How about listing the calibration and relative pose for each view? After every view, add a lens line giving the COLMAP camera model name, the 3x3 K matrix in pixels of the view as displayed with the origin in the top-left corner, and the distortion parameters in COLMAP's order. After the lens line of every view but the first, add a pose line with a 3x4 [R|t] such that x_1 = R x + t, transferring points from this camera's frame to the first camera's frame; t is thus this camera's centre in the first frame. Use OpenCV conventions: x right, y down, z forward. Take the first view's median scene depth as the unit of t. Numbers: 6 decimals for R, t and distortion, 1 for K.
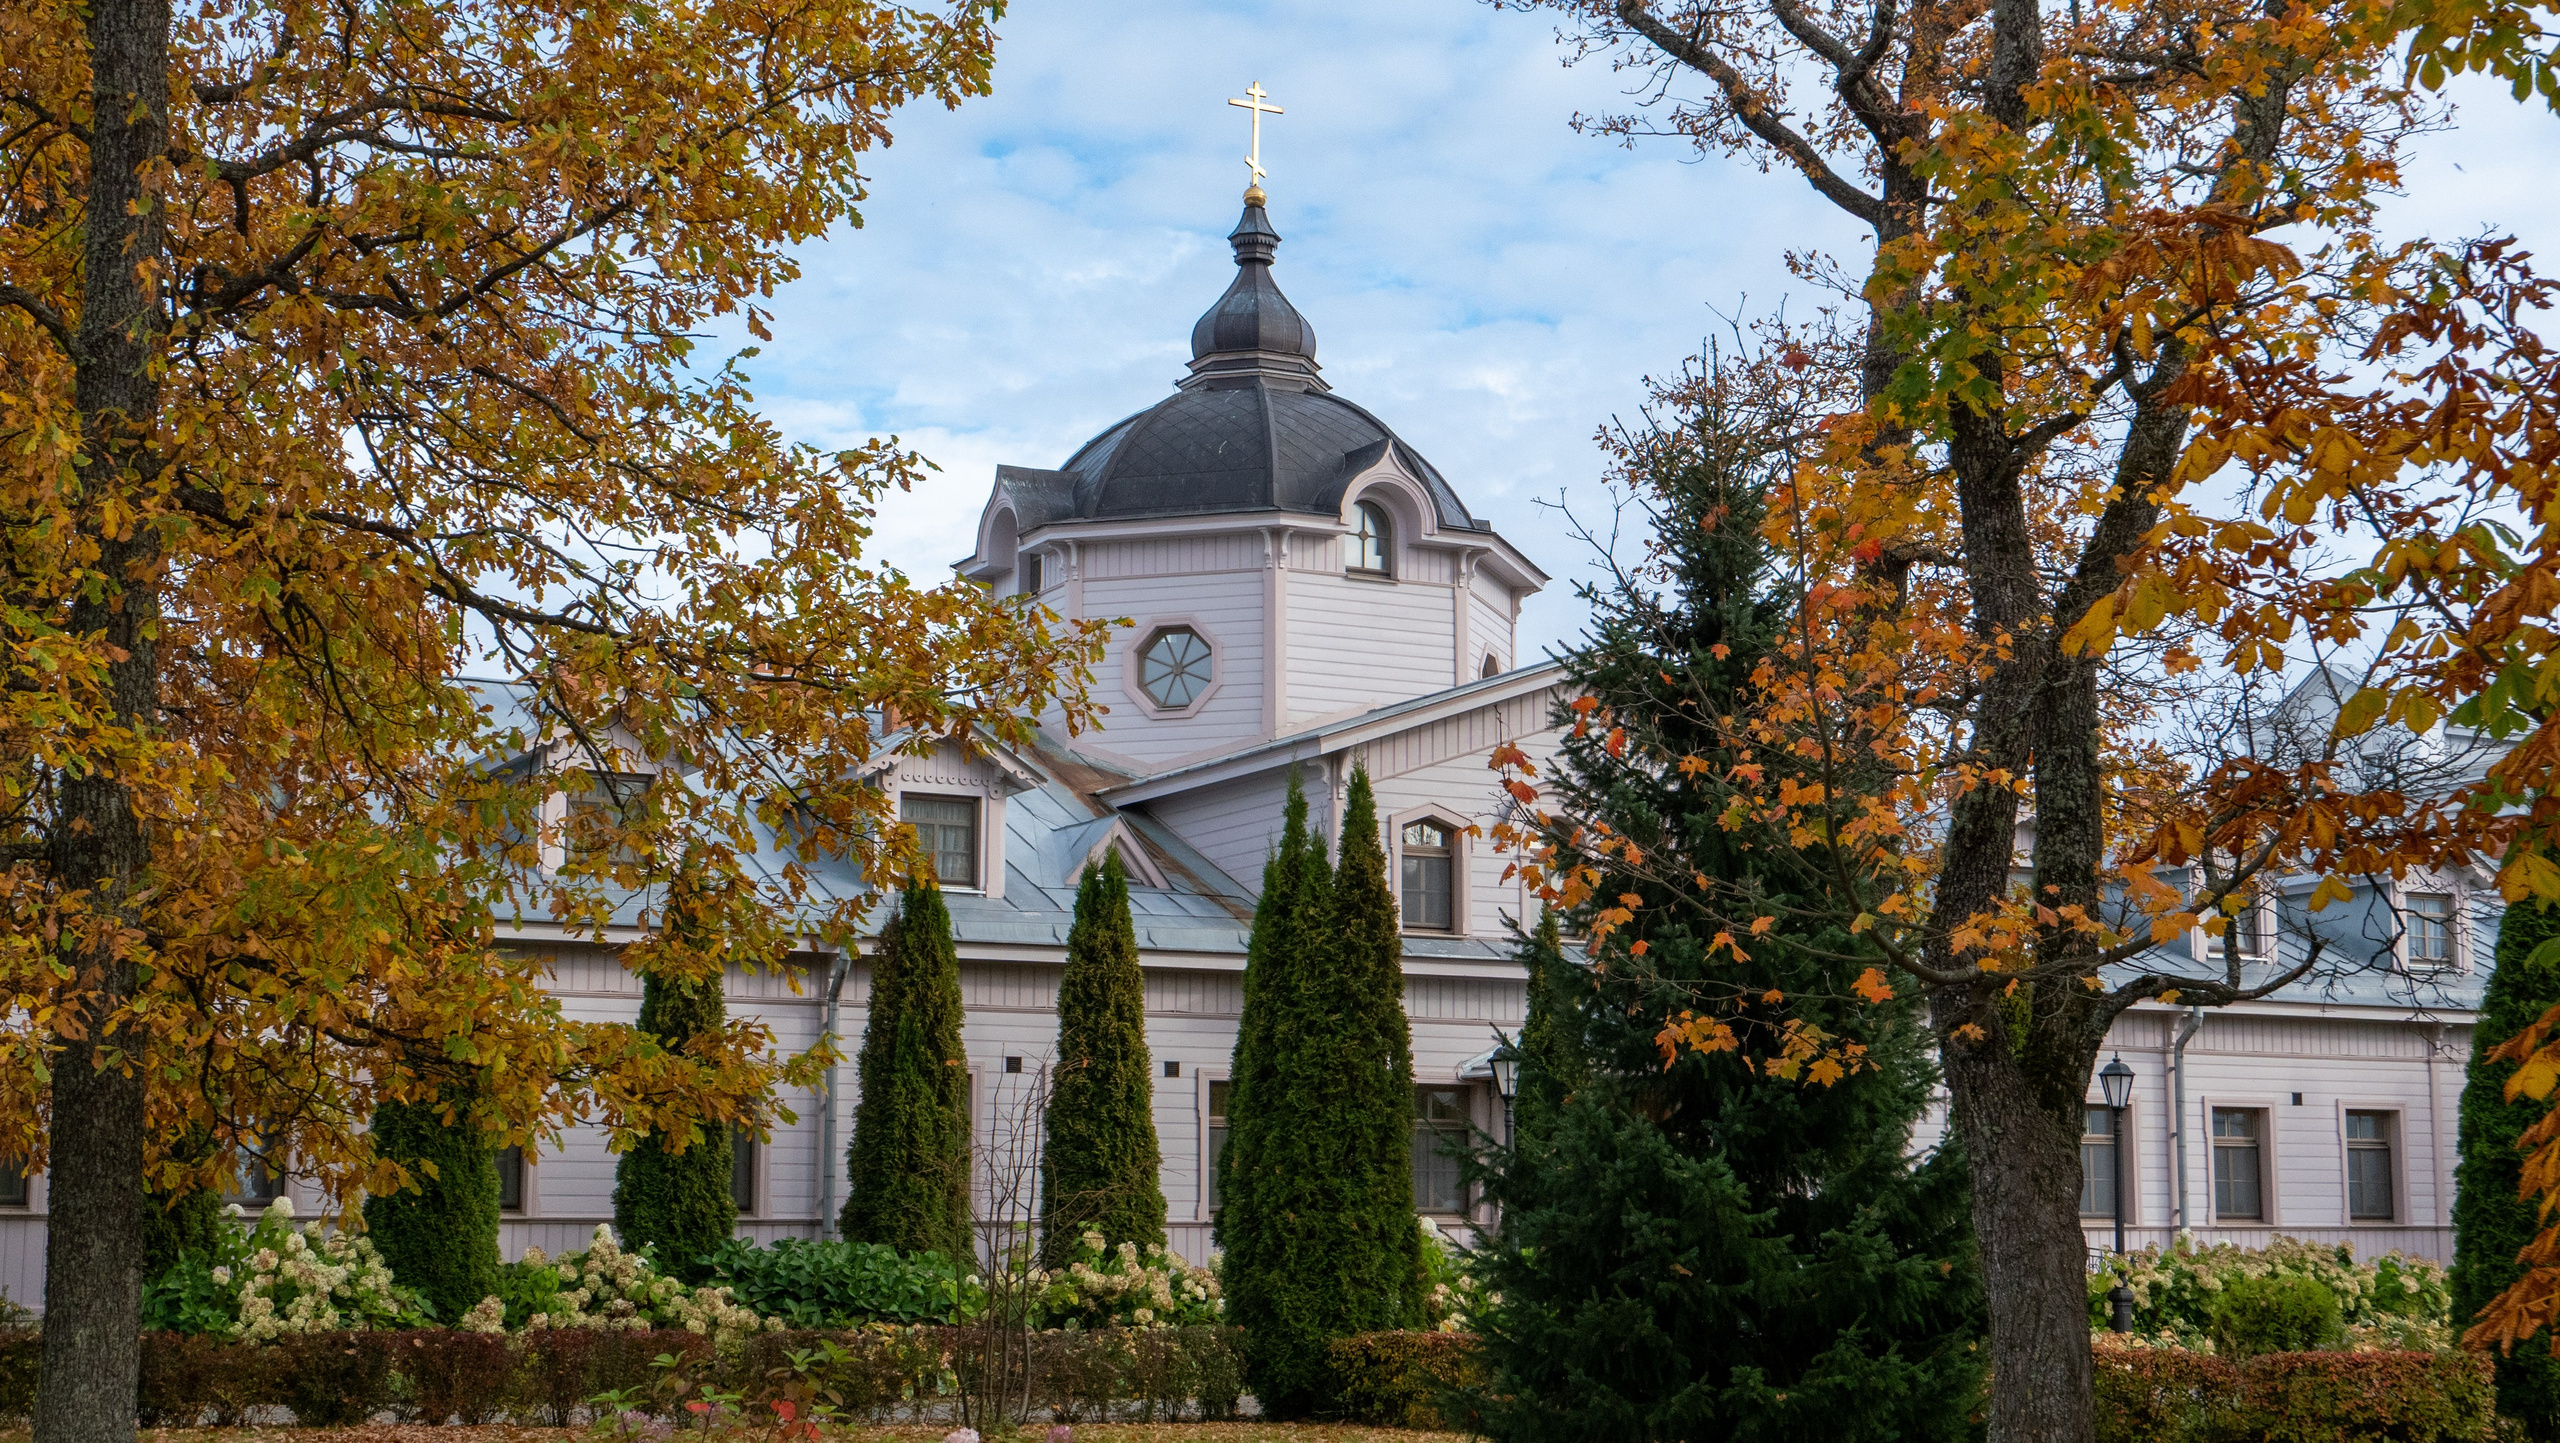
lens RADIAL K [[3470.6, 0, 1289.9], [0, 3470.6, 713.3], [0, 0, 1]] dist [-0.025436, 0.000000]
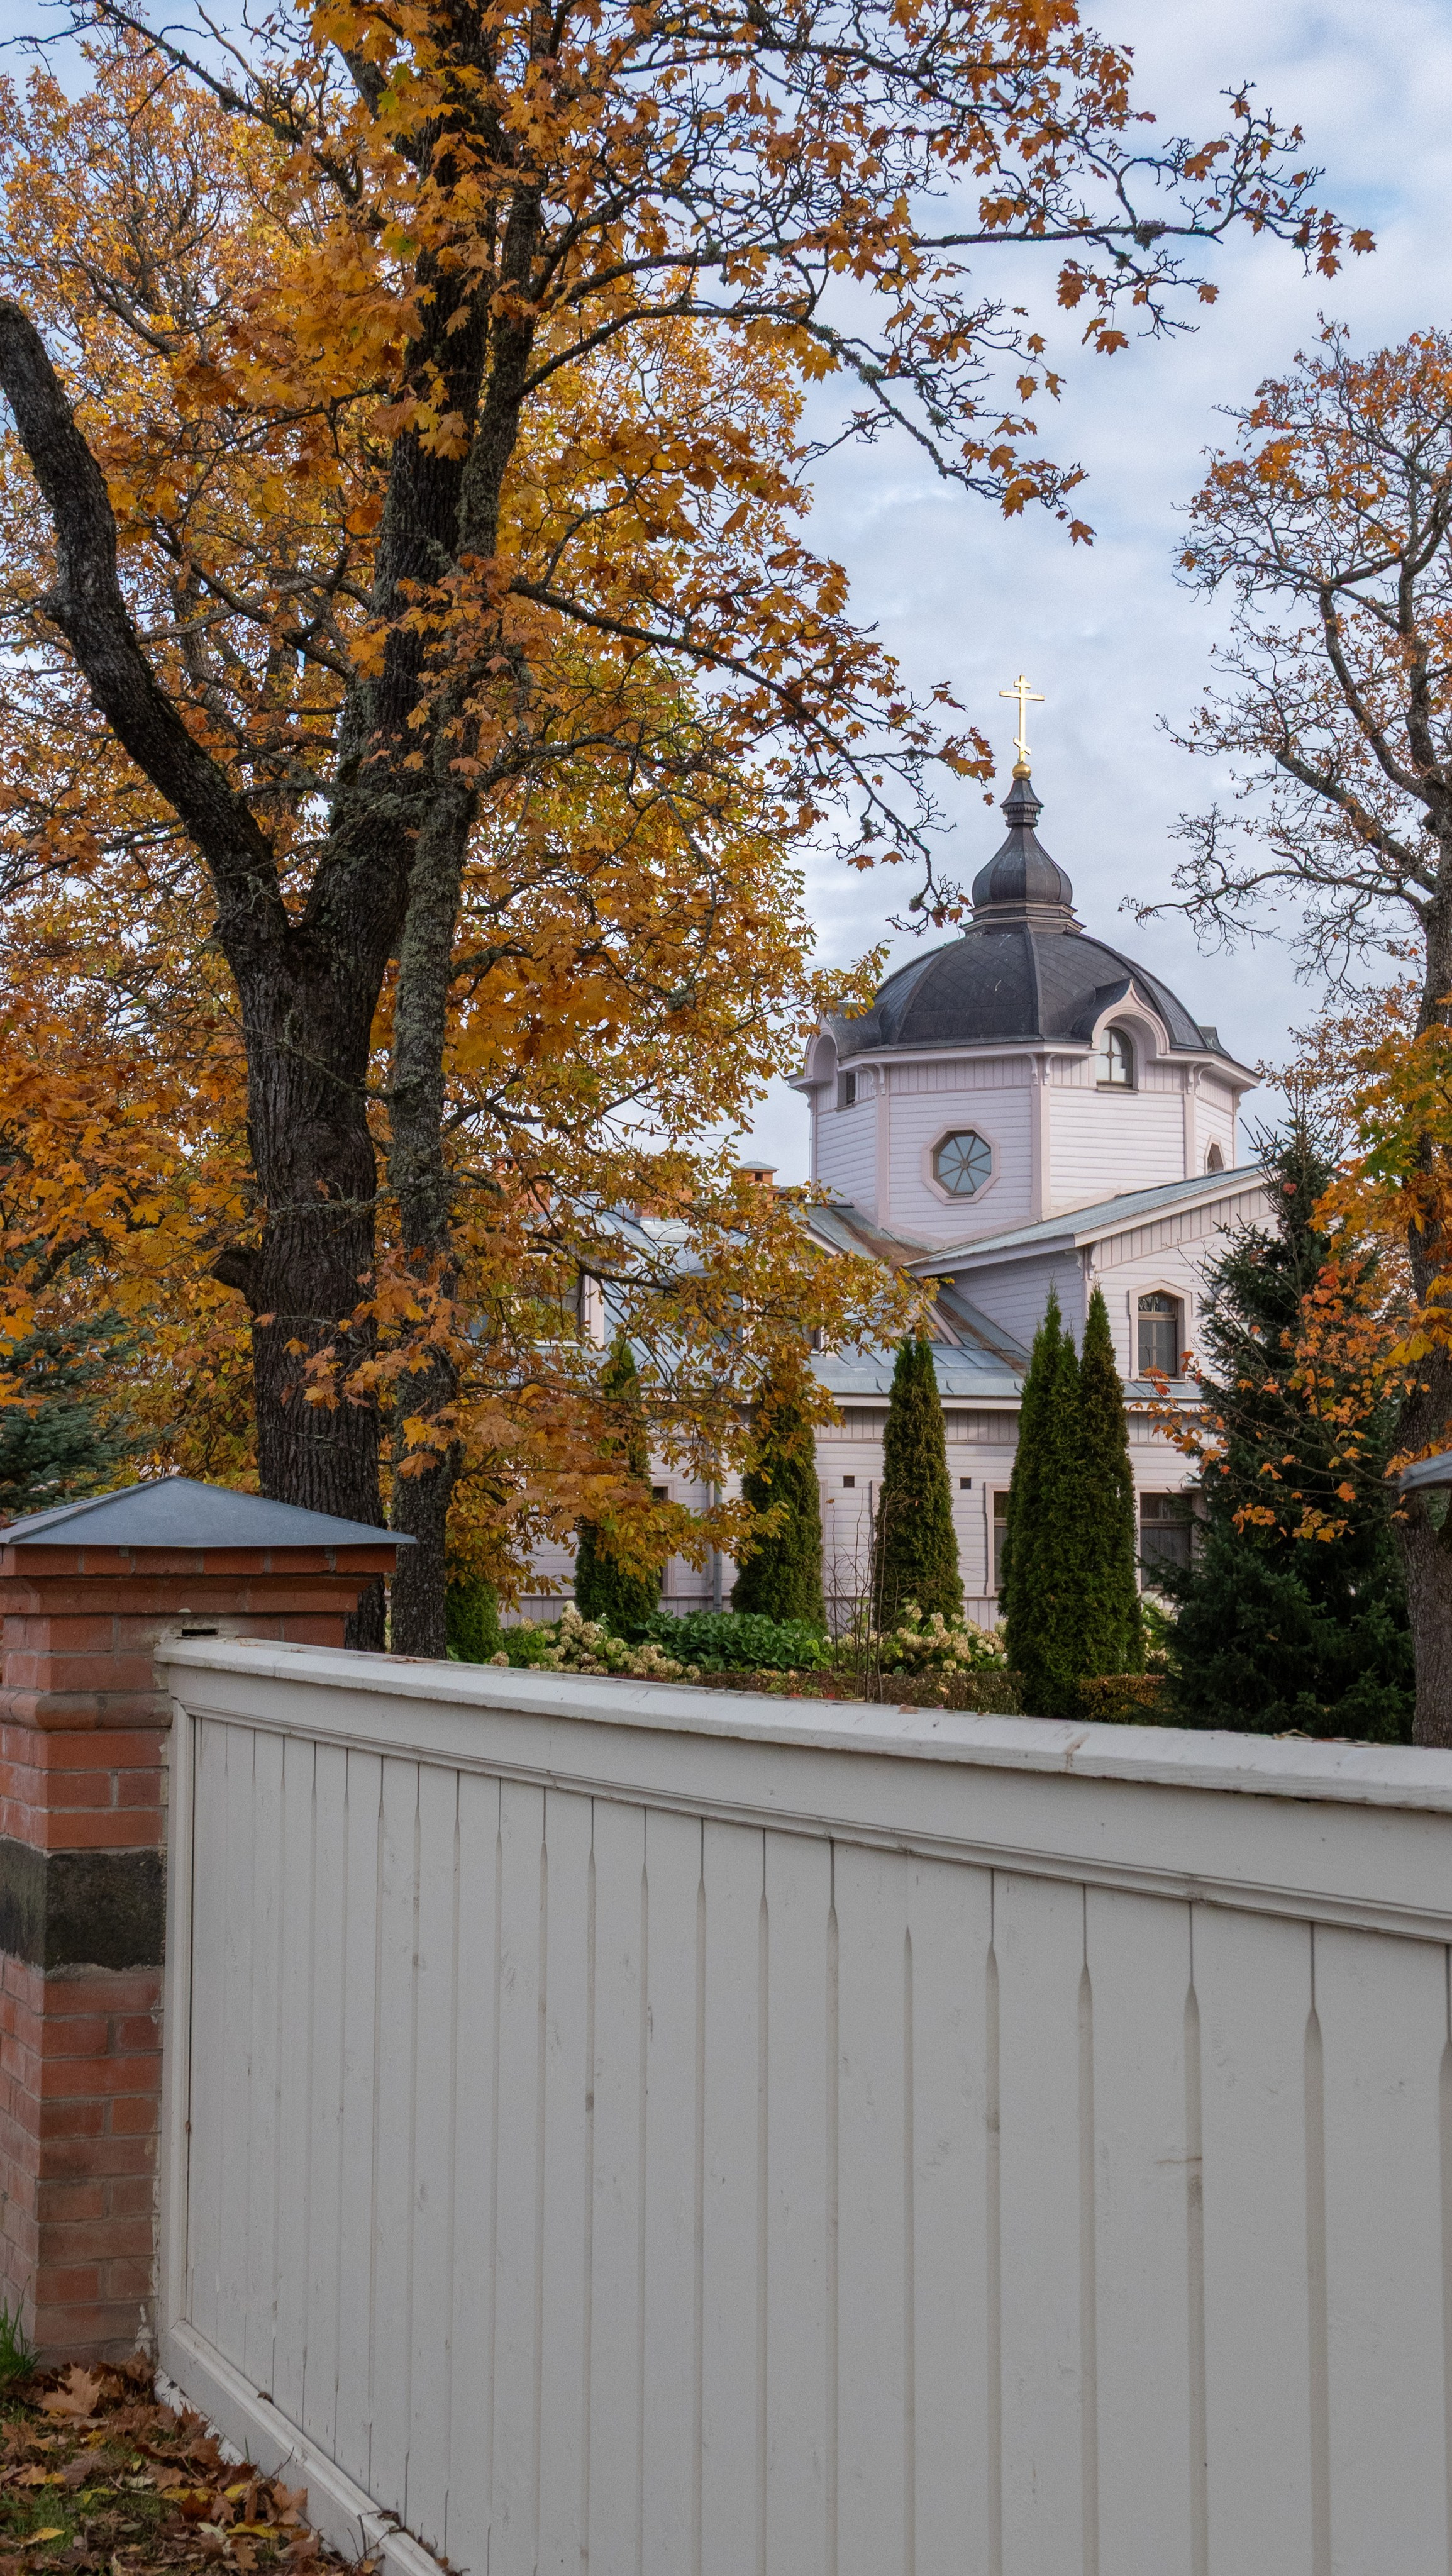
lens RADIAL K [[3554.4, 0, 712.4], [0, 3554.4, 1285.0], [0, 0, 1]] dist [0.105170, 0.000000]
pose [[0.994928, -0.009898, -0.100105, 0.007450], [0.016284, 0.997869, 0.063179, -0.067115], [0.099266, -0.064489, 0.992969, -0.398970]]
